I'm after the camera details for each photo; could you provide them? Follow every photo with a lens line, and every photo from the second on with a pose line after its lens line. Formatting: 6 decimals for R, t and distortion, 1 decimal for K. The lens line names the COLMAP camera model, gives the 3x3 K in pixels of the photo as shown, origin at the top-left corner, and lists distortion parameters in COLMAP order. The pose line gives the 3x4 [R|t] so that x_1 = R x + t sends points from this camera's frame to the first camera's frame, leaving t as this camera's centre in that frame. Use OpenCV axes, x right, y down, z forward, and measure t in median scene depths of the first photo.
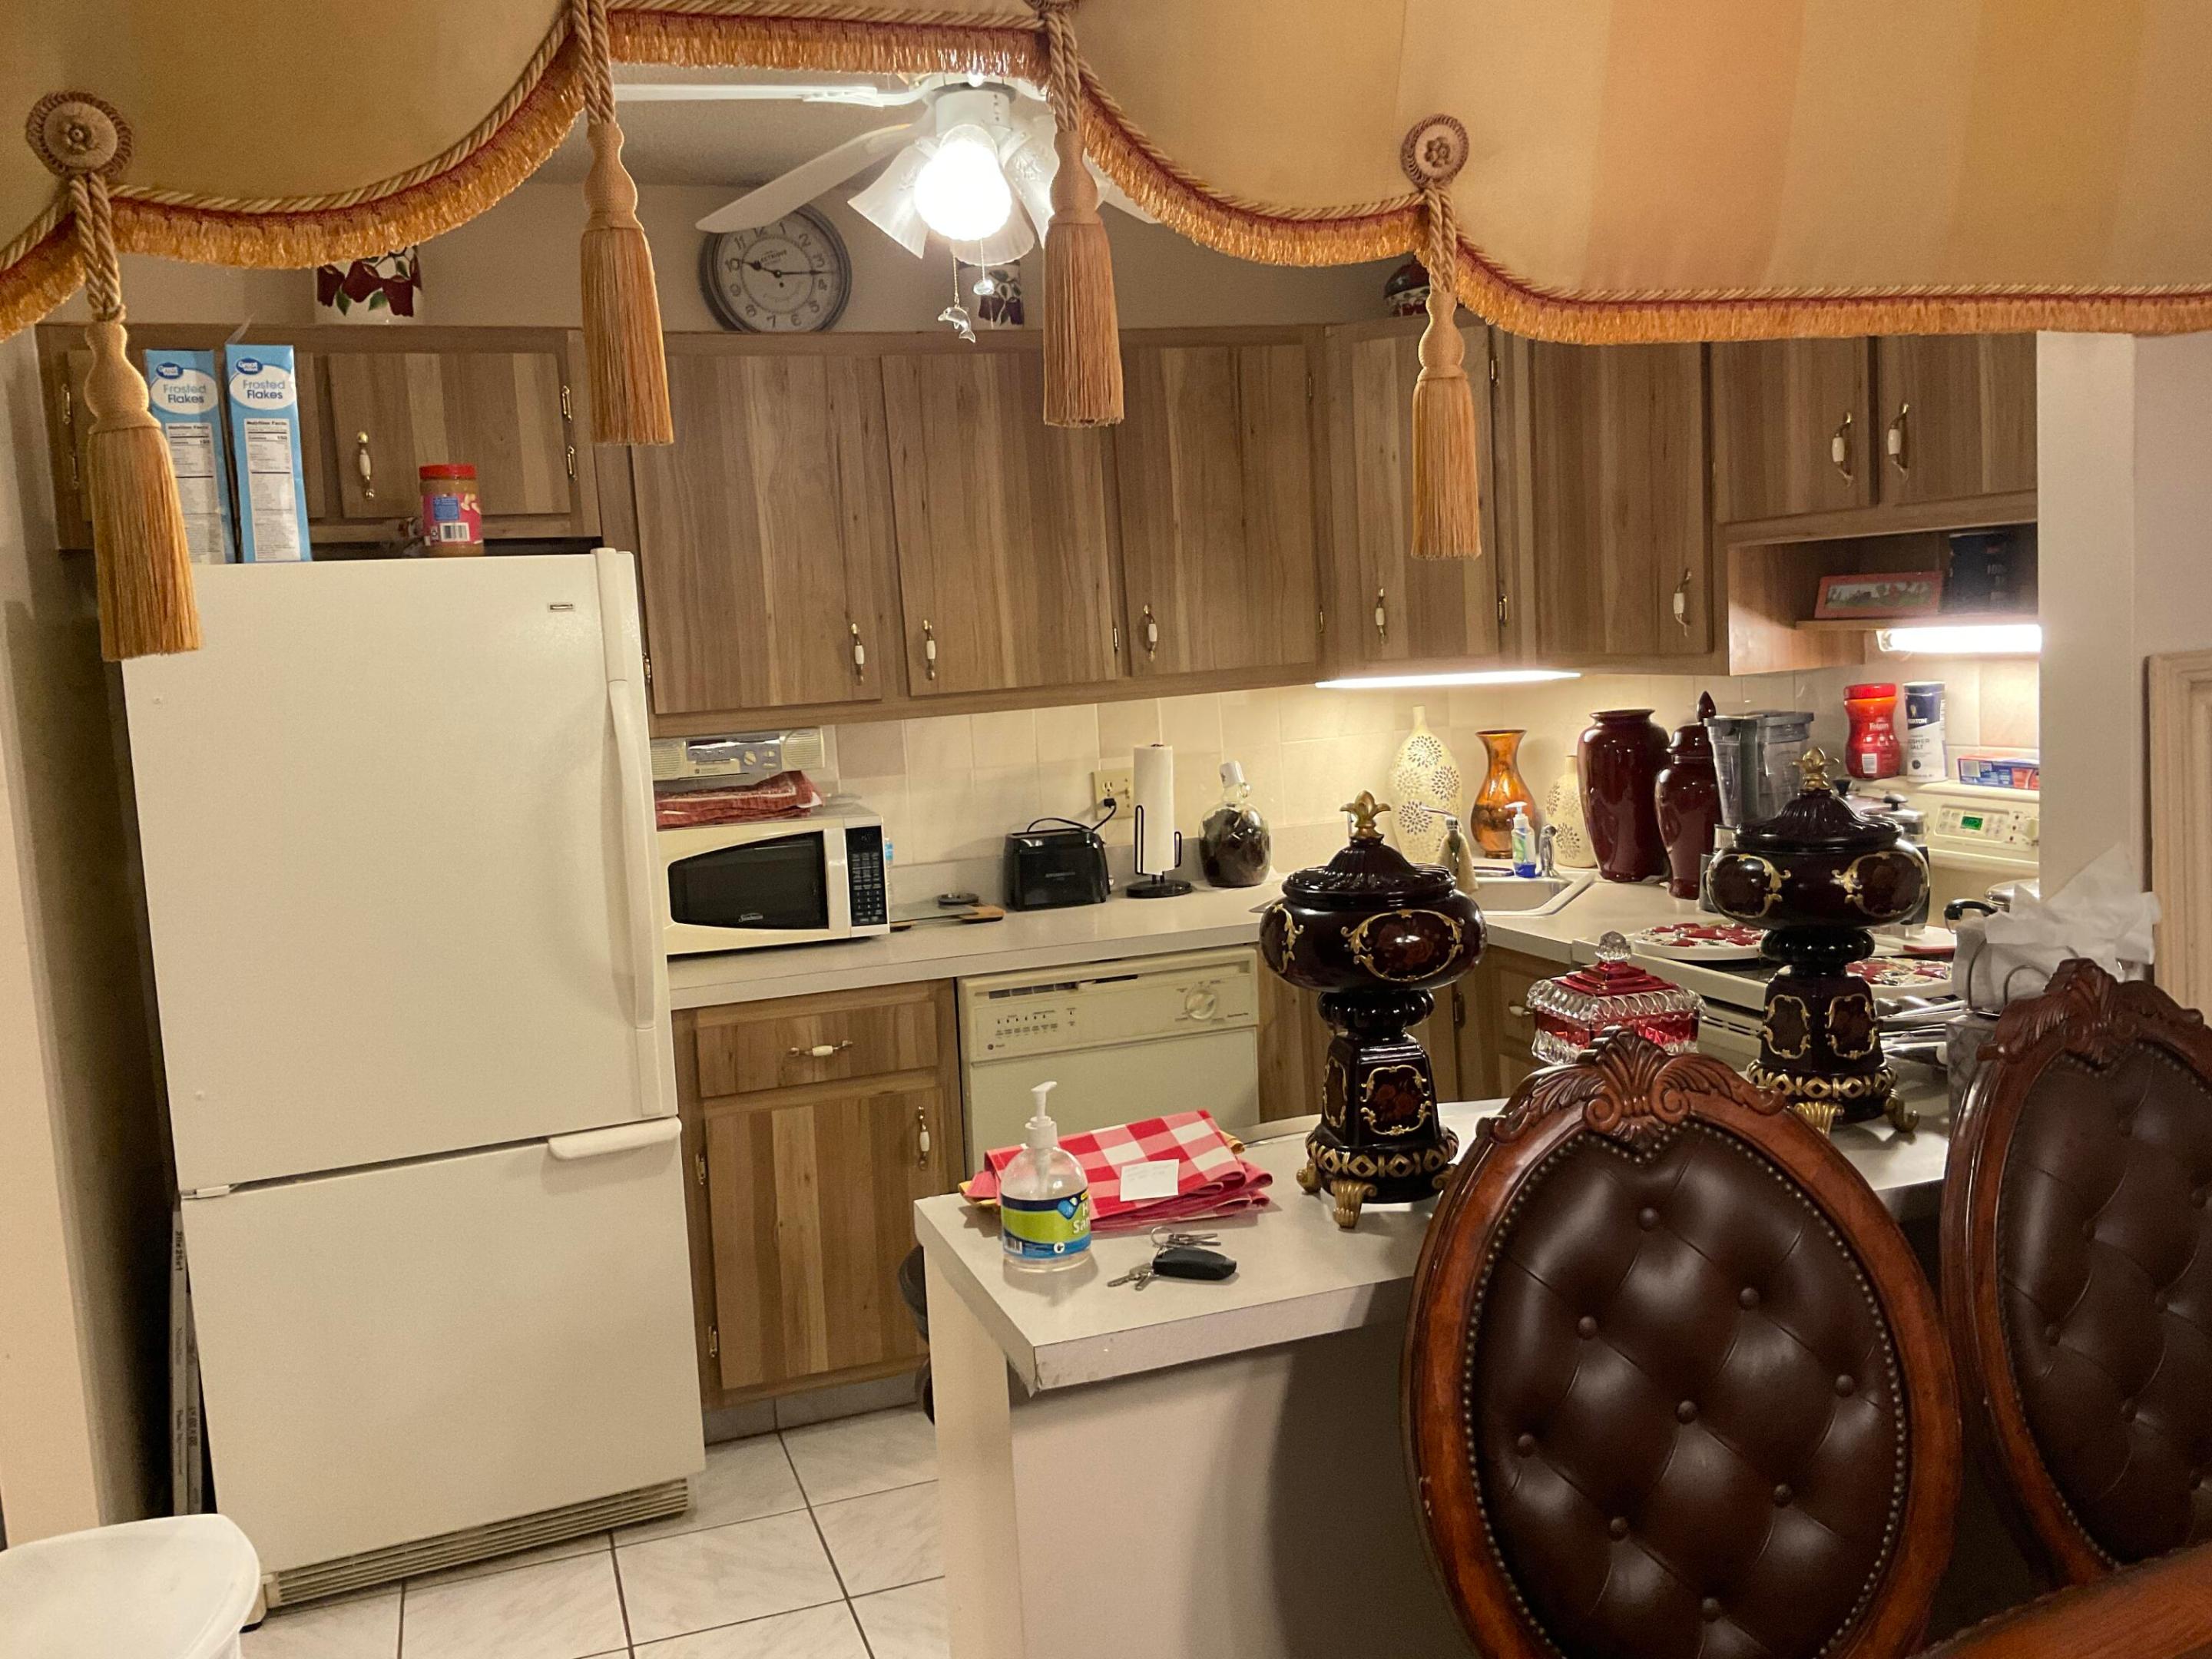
lens RADIAL K [[1833.9, 0, 1099.1], [0, 1833.9, 818.7], [0, 0, 1]] dist [0.101745, -0.210109]
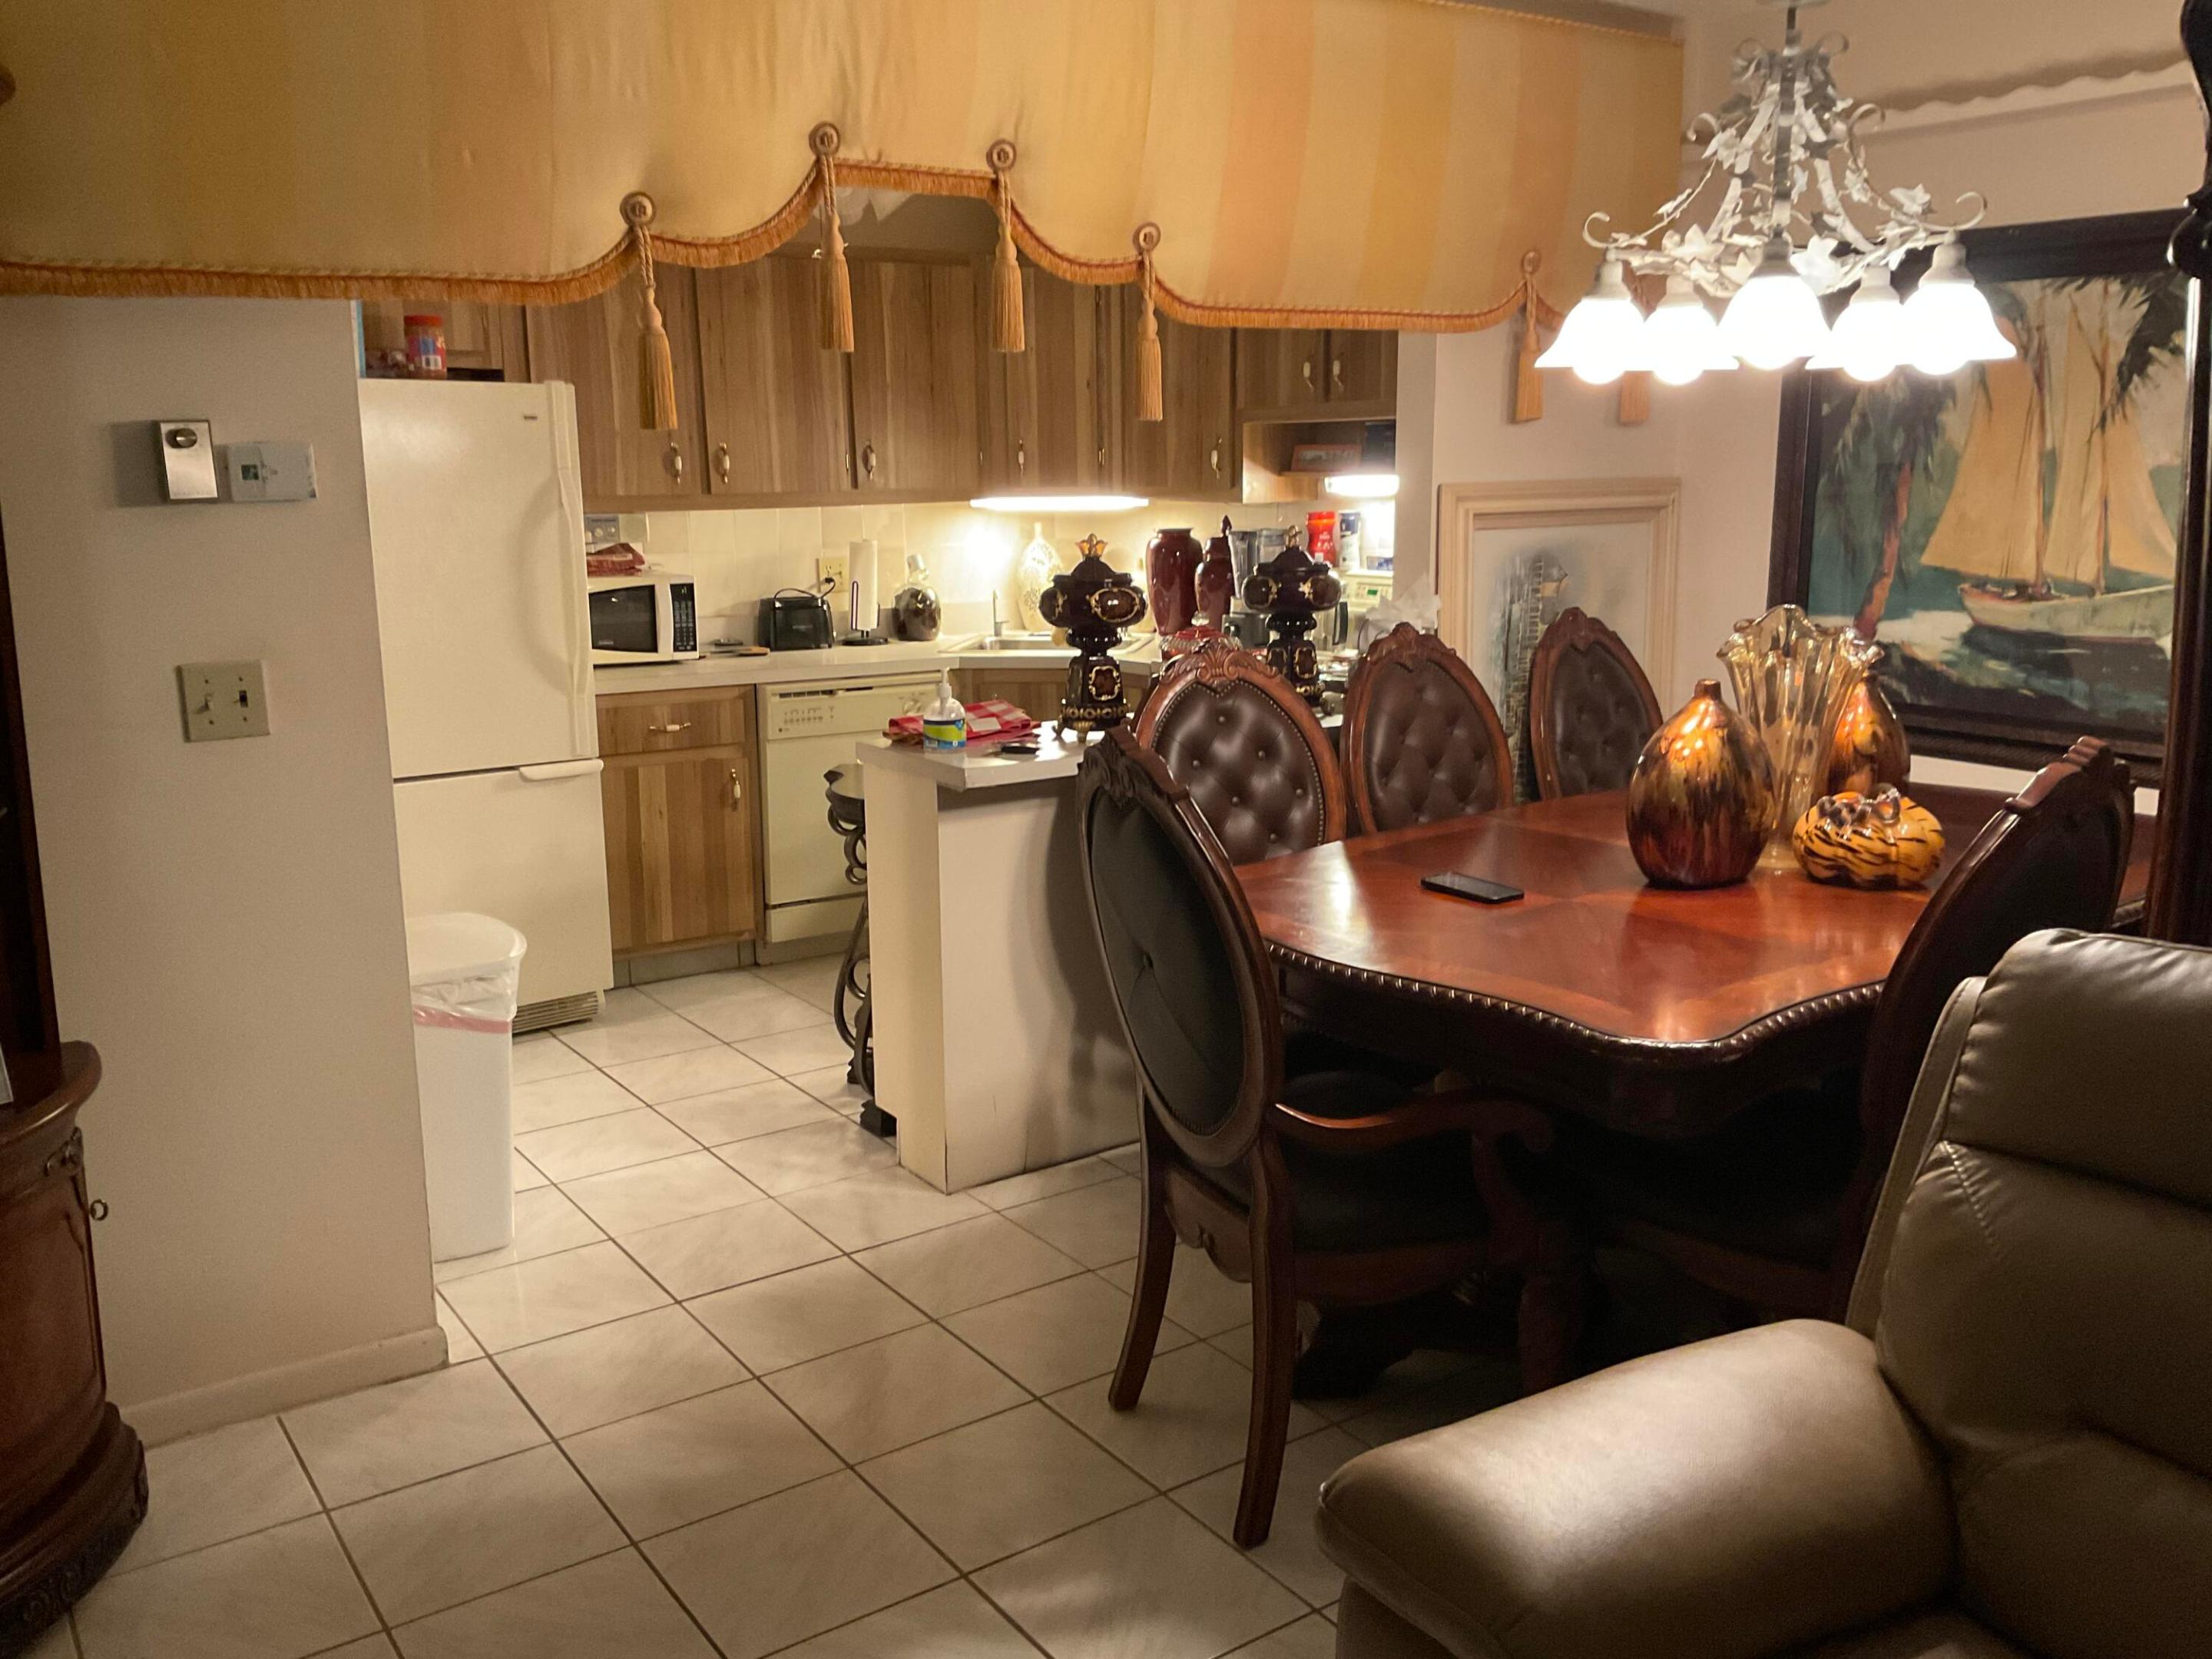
lens RADIAL K [[1815.6, 0, 1118.0], [0, 1815.6, 821.9], [0, 0, 1]] dist [0.128227, -0.293247]
pose [[0.960432, -0.005446, 0.278463, -0.215995], [-0.016423, 0.996962, 0.076141, 0.082240], [-0.278031, -0.077701, 0.957424, -0.536351]]
